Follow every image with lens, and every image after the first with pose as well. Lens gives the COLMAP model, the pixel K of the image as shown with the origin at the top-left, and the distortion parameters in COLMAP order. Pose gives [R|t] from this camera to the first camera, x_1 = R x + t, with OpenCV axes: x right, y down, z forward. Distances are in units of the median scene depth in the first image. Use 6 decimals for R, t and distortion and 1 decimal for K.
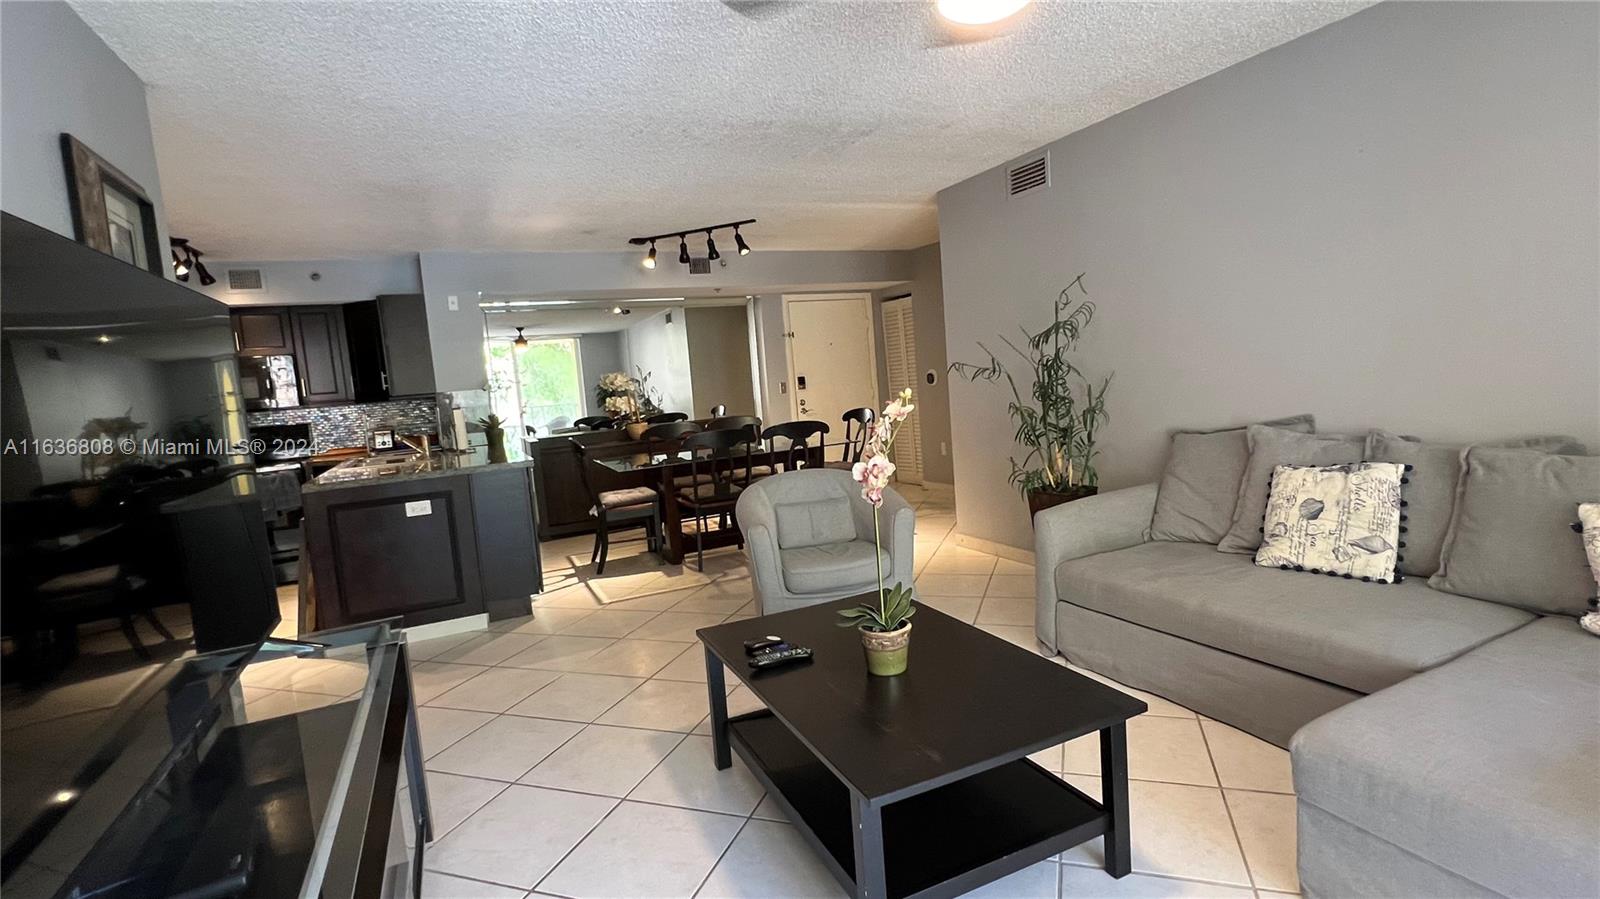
lens RADIAL K [[759.0, 0, 796.6], [0, 759.0, 446.7], [0, 0, 1]] dist [0.009367, 0.001668]
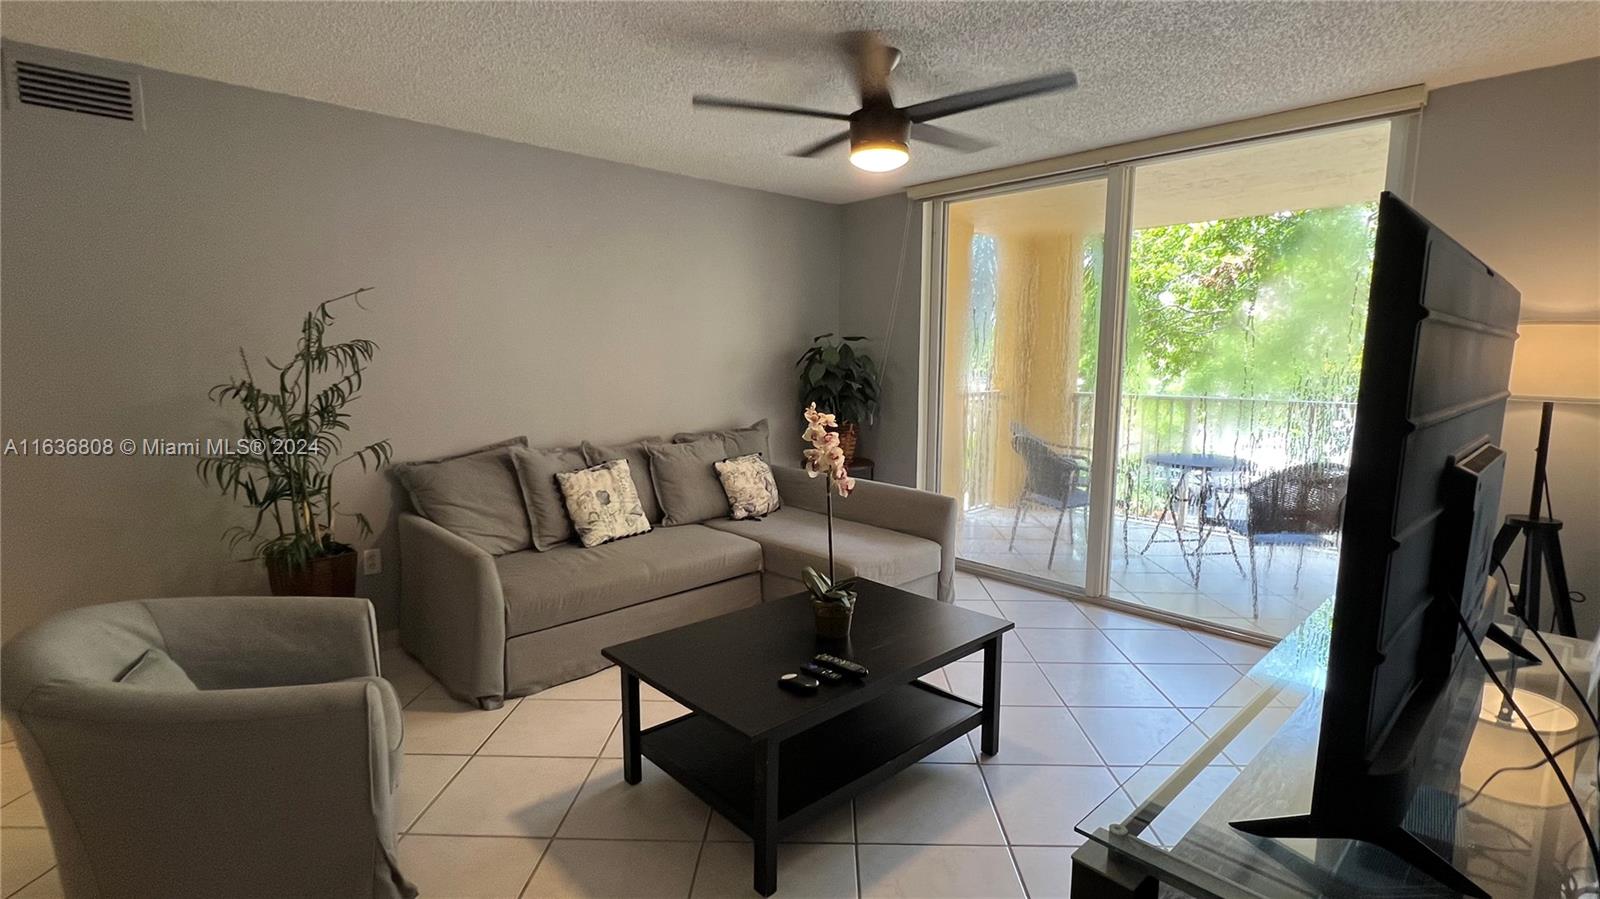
lens RADIAL K [[759.0, 0, 801.3], [0, 759.0, 447.8], [0, 0, 1]] dist [0.009367, 0.001668]
pose [[-0.313600, -0.040224, 0.948703, -0.376147], [0.111600, 0.990617, 0.078891, -0.039401], [-0.942974, 0.130615, -0.306168, 0.521096]]
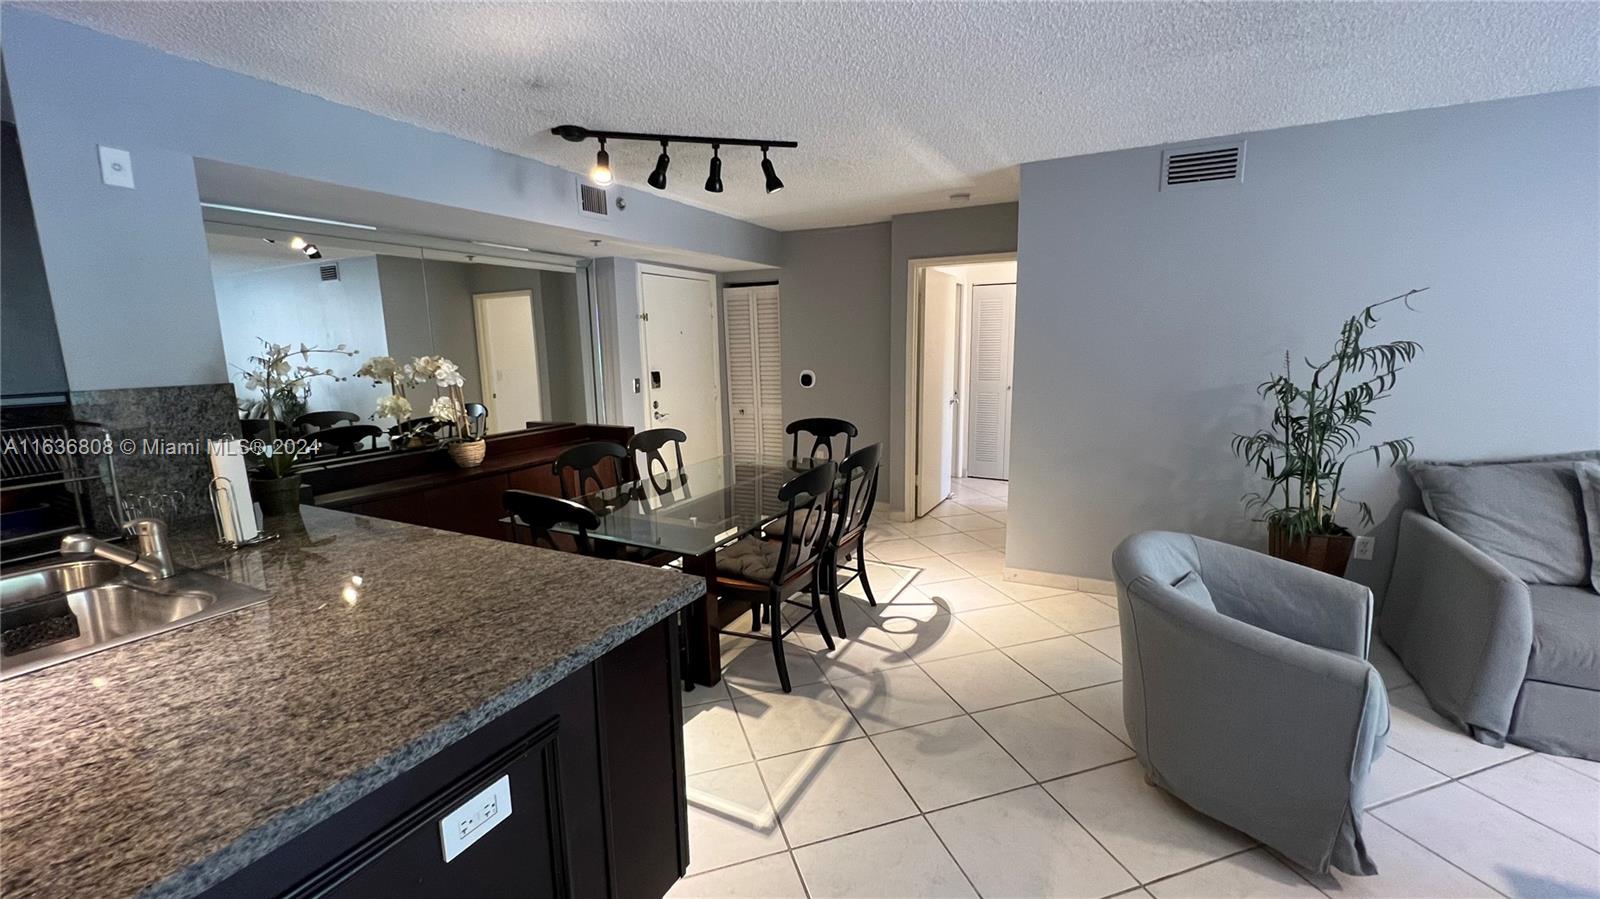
lens RADIAL K [[646.4, 0, 803.4], [0, 646.4, 451.0], [0, 0, 1]] dist [0.002454, -0.000057]
pose [[0.785707, -0.038063, 0.617427, -0.406258], [0.013893, 0.998939, 0.043903, -0.053470], [-0.618443, -0.025917, 0.785402, 0.536428]]
